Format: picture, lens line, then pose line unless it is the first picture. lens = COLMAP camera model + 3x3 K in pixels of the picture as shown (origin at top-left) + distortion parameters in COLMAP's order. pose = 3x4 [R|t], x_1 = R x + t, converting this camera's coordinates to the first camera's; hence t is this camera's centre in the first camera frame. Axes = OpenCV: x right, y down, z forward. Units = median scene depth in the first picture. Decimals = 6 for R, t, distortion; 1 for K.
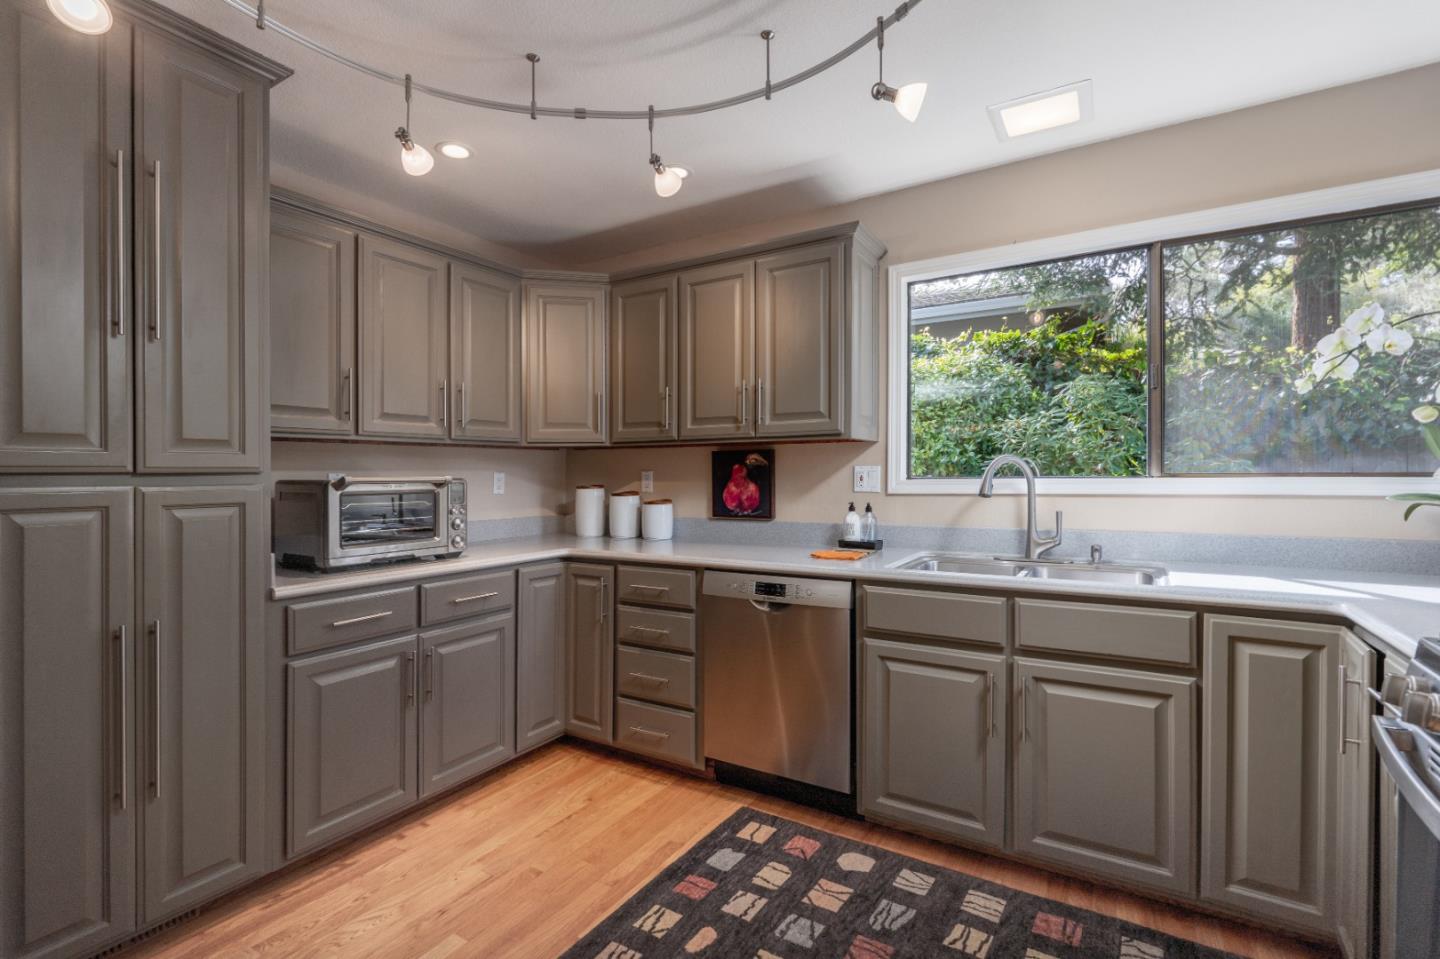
lens RADIAL K [[676.4, 0, 663.3], [0, 676.4, 470.7], [0, 0, 1]] dist [-0.001405, 0.000055]
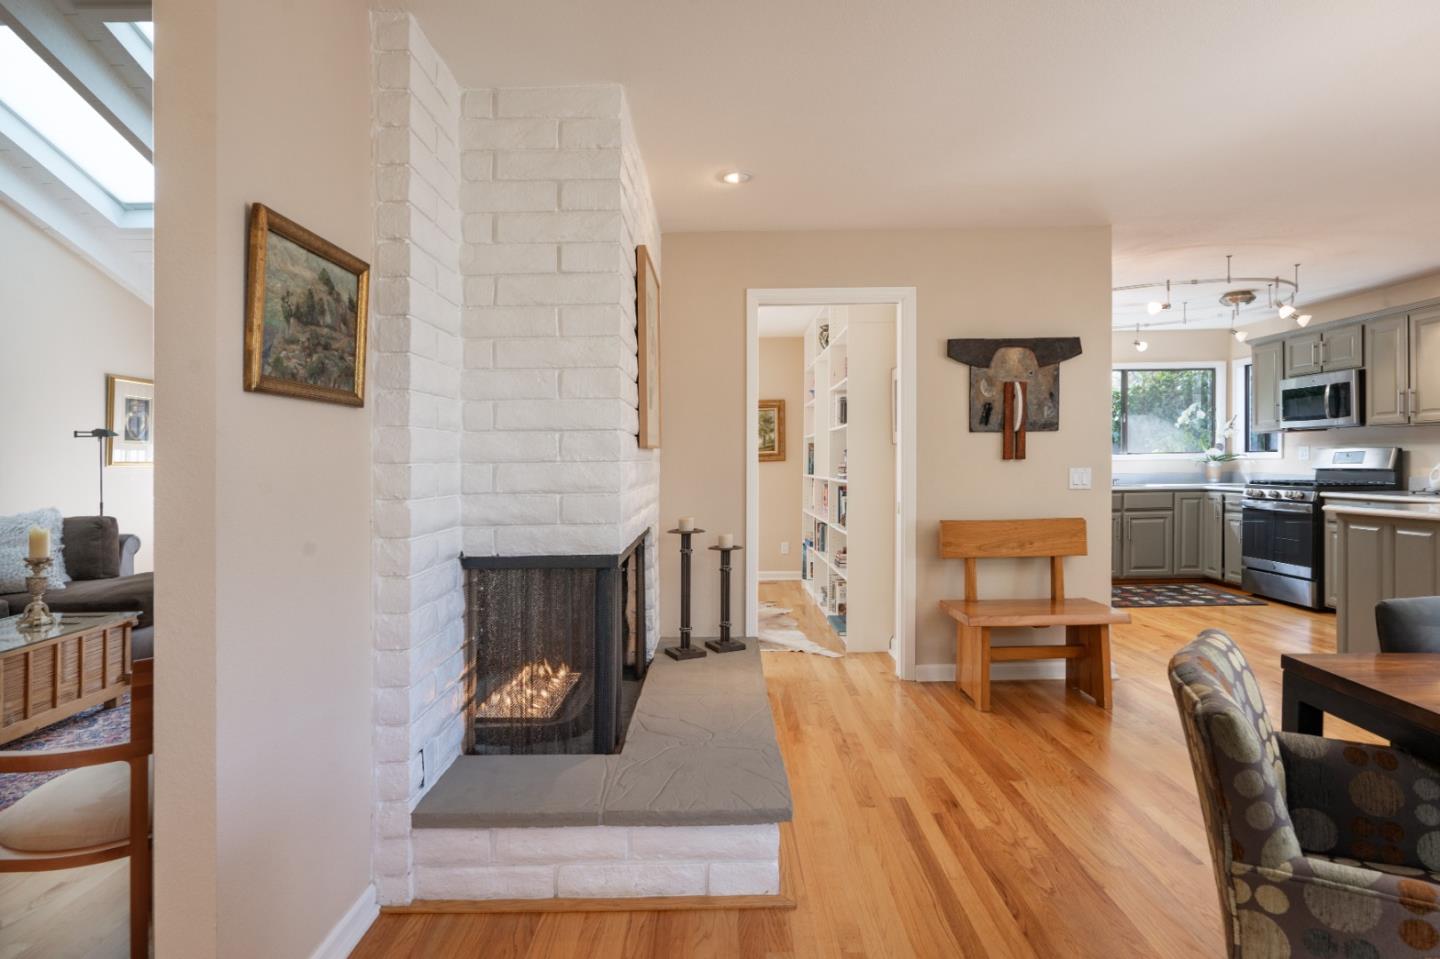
lens RADIAL K [[774.8, 0, 702.9], [0, 774.8, 474.4], [0, 0, 1]] dist [0.003003, 0.000904]
pose [[0.861570, -0.016179, 0.507381, -2.228804], [0.006487, 0.999761, 0.020865, 0.013790], [-0.507597, -0.014685, 0.861469, -0.808348]]
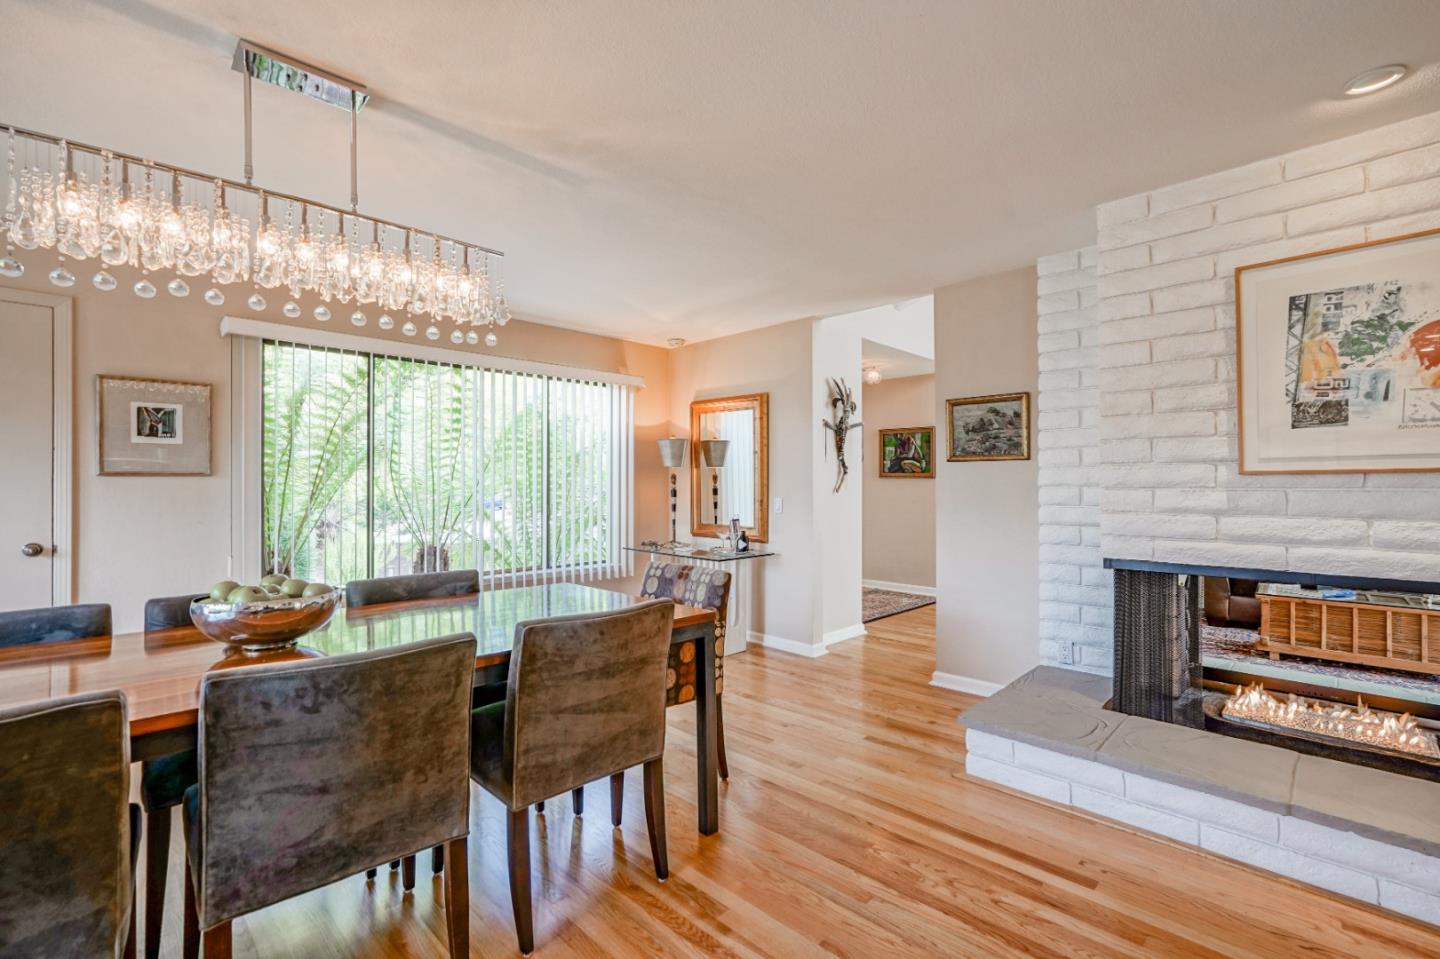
lens RADIAL K [[633.7, 0, 721.8], [0, 633.7, 477.1], [0, 0, 1]] dist [-0.002022, 0.000972]
pose [[-0.219350, -0.003116, -0.975641, -0.653554], [0.009202, 0.999944, -0.005263, -0.001462], [0.975603, -0.010133, -0.219309, -0.300768]]
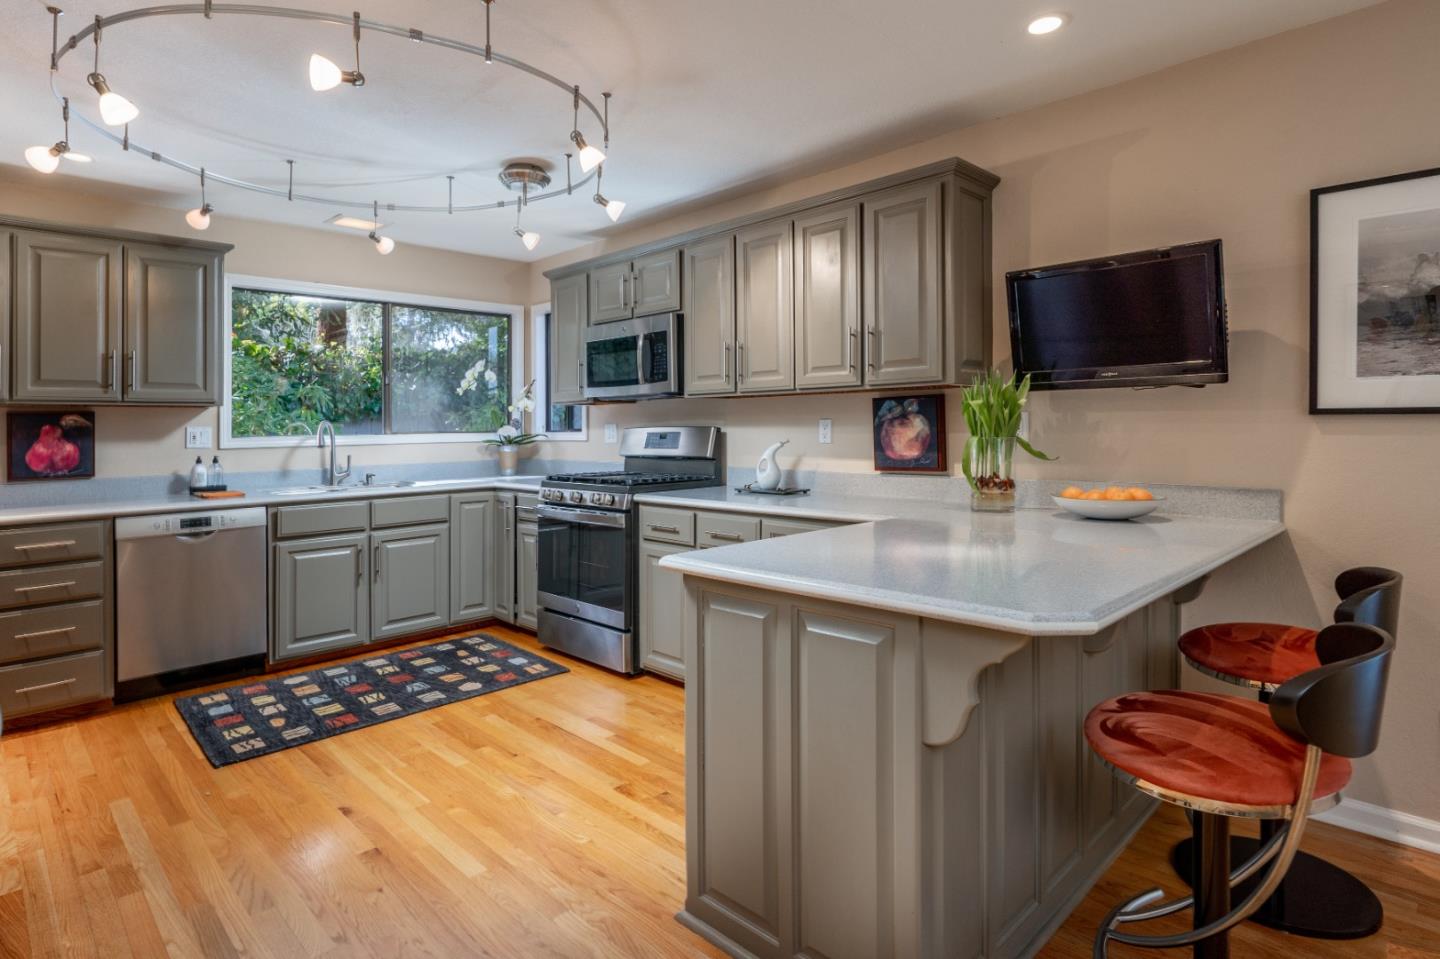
lens RADIAL K [[763.2, 0, 716.7], [0, 763.2, 398.5], [0, 0, 1]] dist [0.017763, 0.000148]
pose [[0.227168, 0.039561, 0.973052, -0.991588], [0.003980, 0.999128, -0.041551, 0.002975], [-0.973847, 0.013312, 0.226812, -0.288798]]
